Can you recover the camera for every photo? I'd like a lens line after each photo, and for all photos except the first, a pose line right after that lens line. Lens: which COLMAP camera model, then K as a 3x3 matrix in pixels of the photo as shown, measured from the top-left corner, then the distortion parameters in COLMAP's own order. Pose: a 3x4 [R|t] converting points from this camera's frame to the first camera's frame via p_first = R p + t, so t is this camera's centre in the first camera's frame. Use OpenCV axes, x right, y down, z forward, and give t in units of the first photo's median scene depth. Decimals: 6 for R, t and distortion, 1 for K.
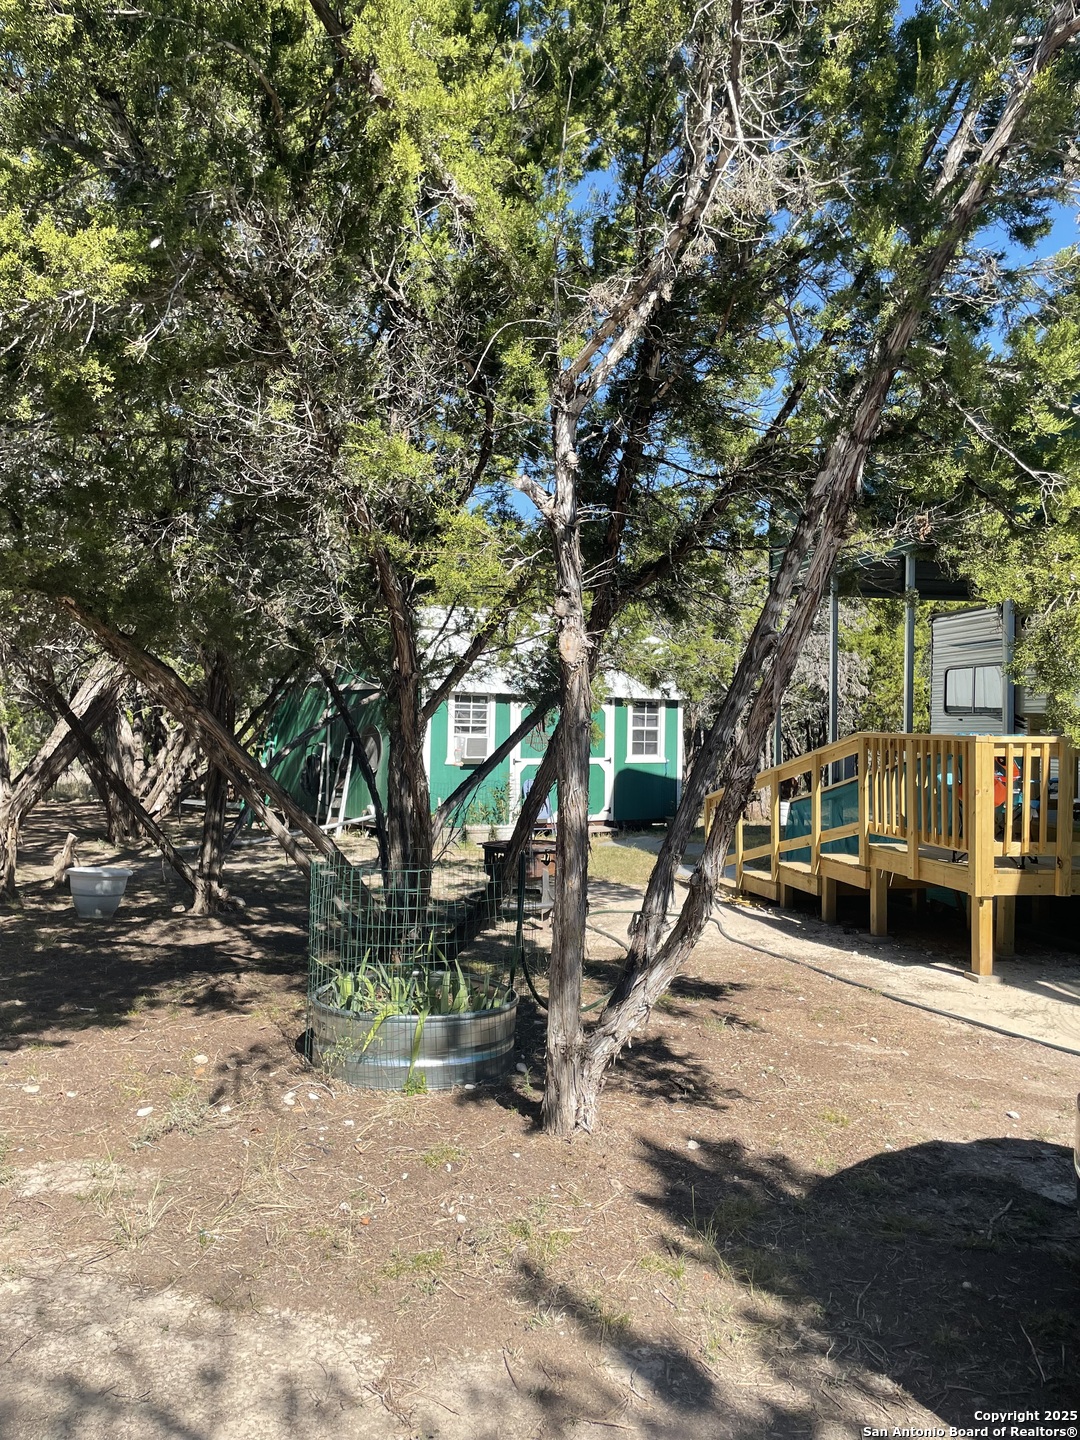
lens RADIAL K [[1077.4, 0, 538.7], [0, 1077.4, 723.6], [0, 0, 1]] dist [0.042048, -0.089287]
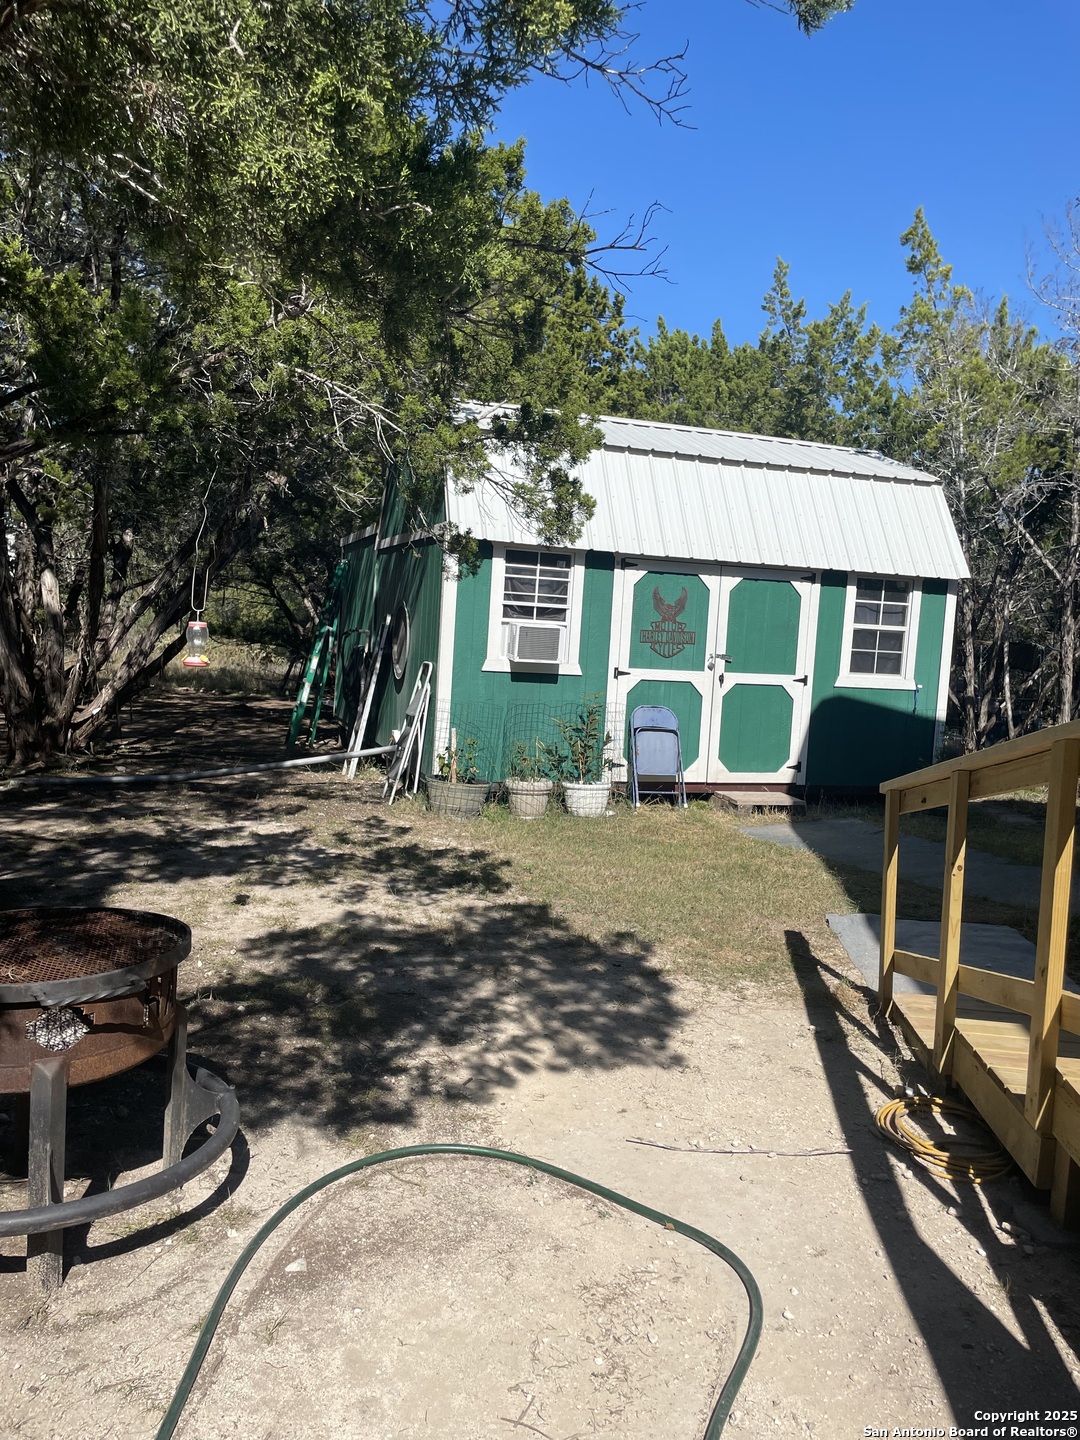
lens RADIAL K [[1077.4, 0, 542.4], [0, 1077.4, 713.8], [0, 0, 1]] dist [0.042048, -0.089287]
pose [[0.952302, 0.070482, -0.296905, 0.103487], [-0.046185, 0.995043, 0.088076, 0.007684], [0.301641, -0.070162, 0.950837, 0.407204]]
